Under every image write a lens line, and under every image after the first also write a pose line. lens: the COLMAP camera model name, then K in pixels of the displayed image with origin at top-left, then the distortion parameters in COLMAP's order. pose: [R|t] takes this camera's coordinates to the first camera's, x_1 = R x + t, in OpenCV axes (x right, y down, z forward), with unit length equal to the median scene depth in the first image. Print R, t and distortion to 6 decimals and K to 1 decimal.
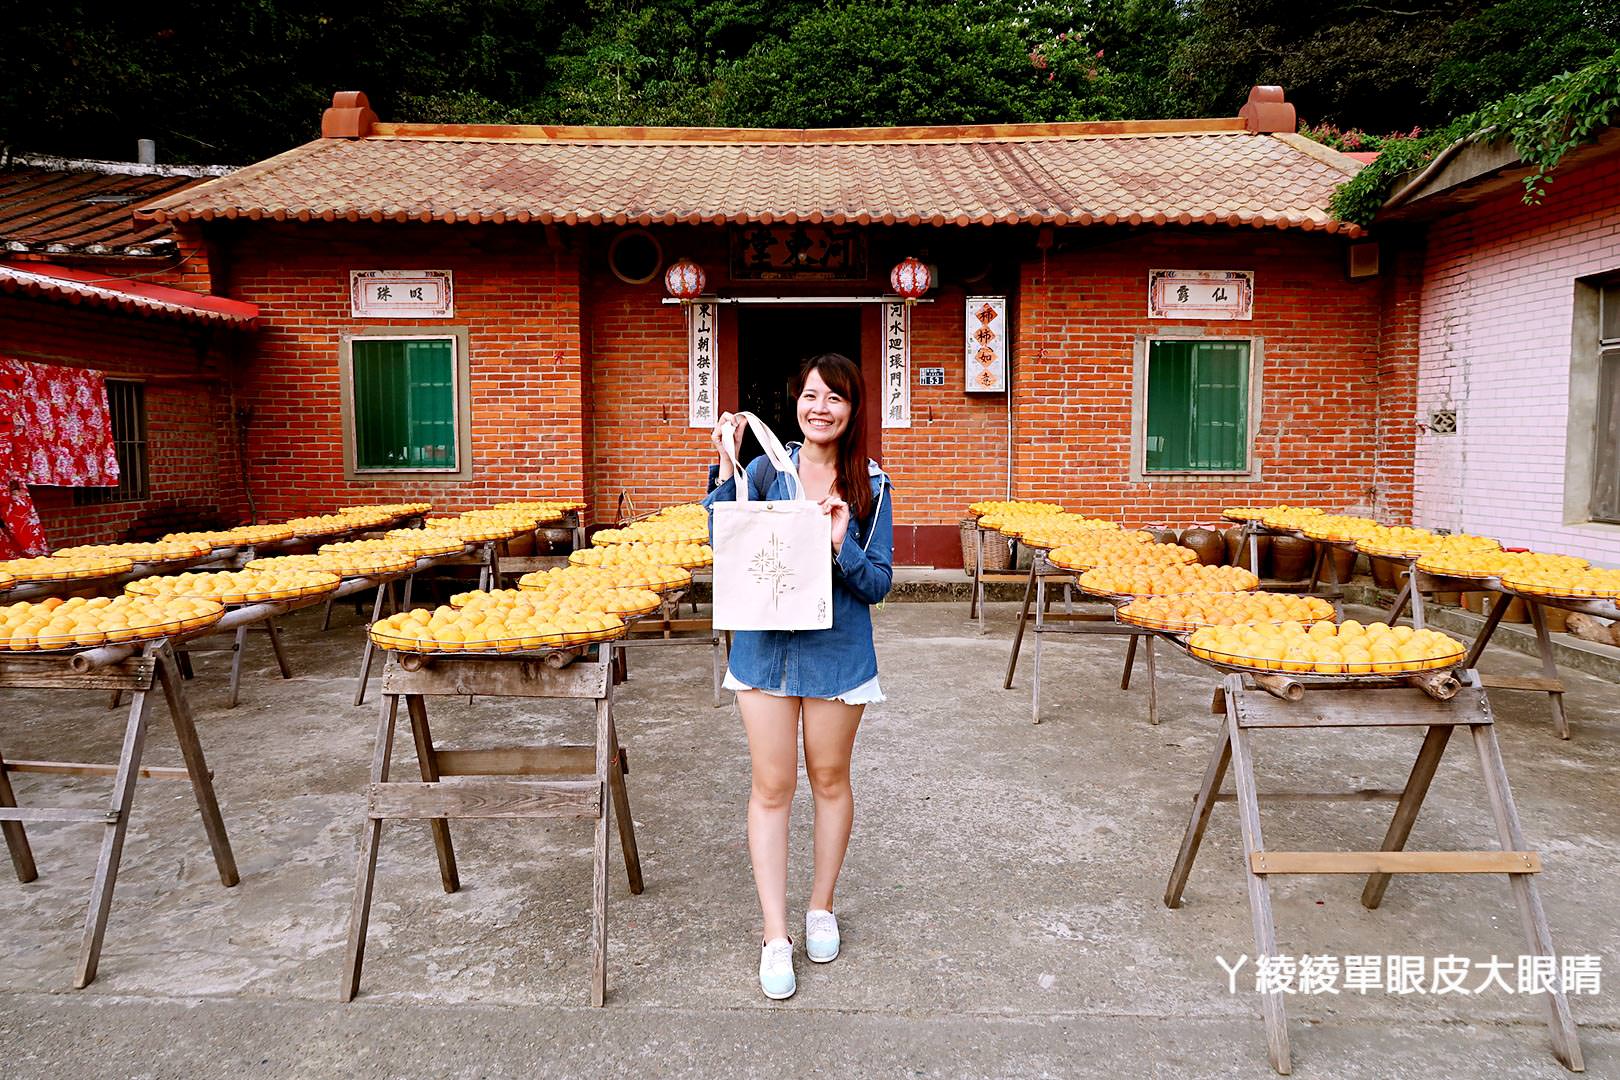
lens RADIAL K [[1125.9, 0, 810.0], [0, 1125.9, 540.0], [0, 0, 1]] dist [-0.041464, 0.022354]
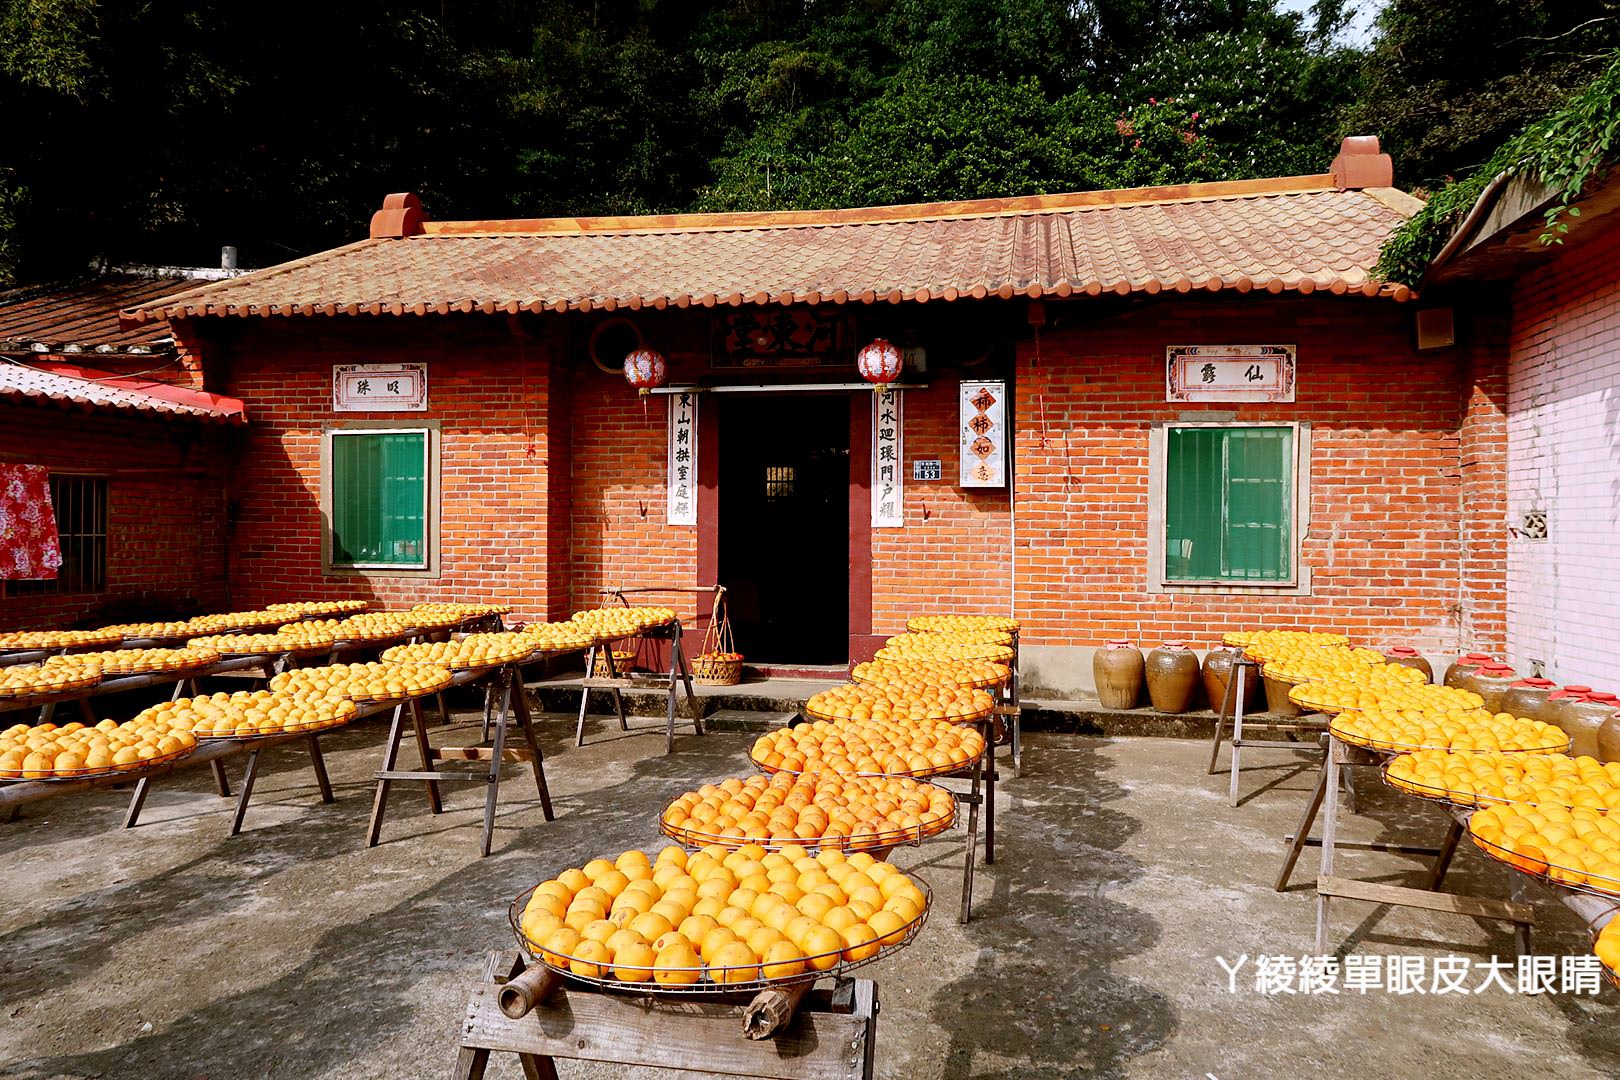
lens RADIAL K [[1125.9, 0, 810.0], [0, 1125.9, 540.0], [0, 0, 1]] dist [-0.041464, 0.022354]
pose [[0.981240, 0.010535, -0.192503, 0.197778], [-0.025801, 0.996700, -0.076969, -0.019479], [0.191056, 0.080492, 0.978273, 0.115854]]
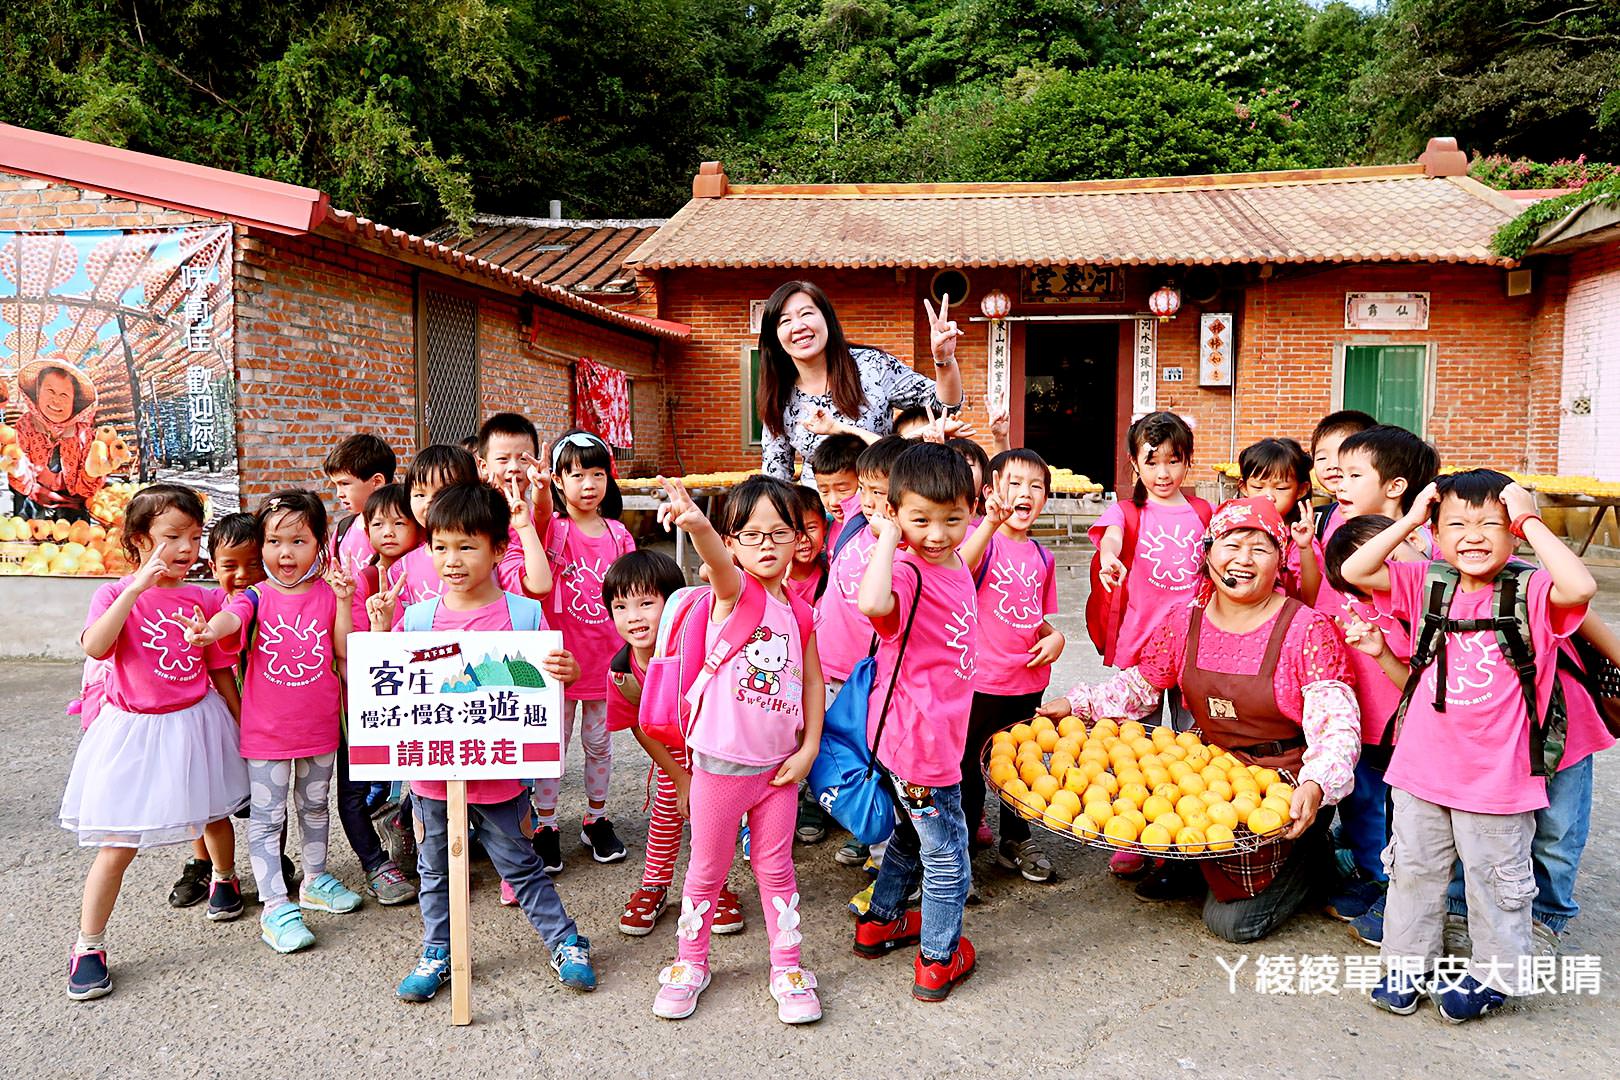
lens RADIAL K [[1133.1, 0, 794.6], [0, 1133.1, 536.4], [0, 0, 1]] dist [-0.033700, 0.008659]
pose [[0.990535, 0.012871, -0.136654, -0.156168], [-0.013713, 0.999892, -0.005228, 0.062460], [0.136572, 0.007053, 0.990605, -0.398917]]
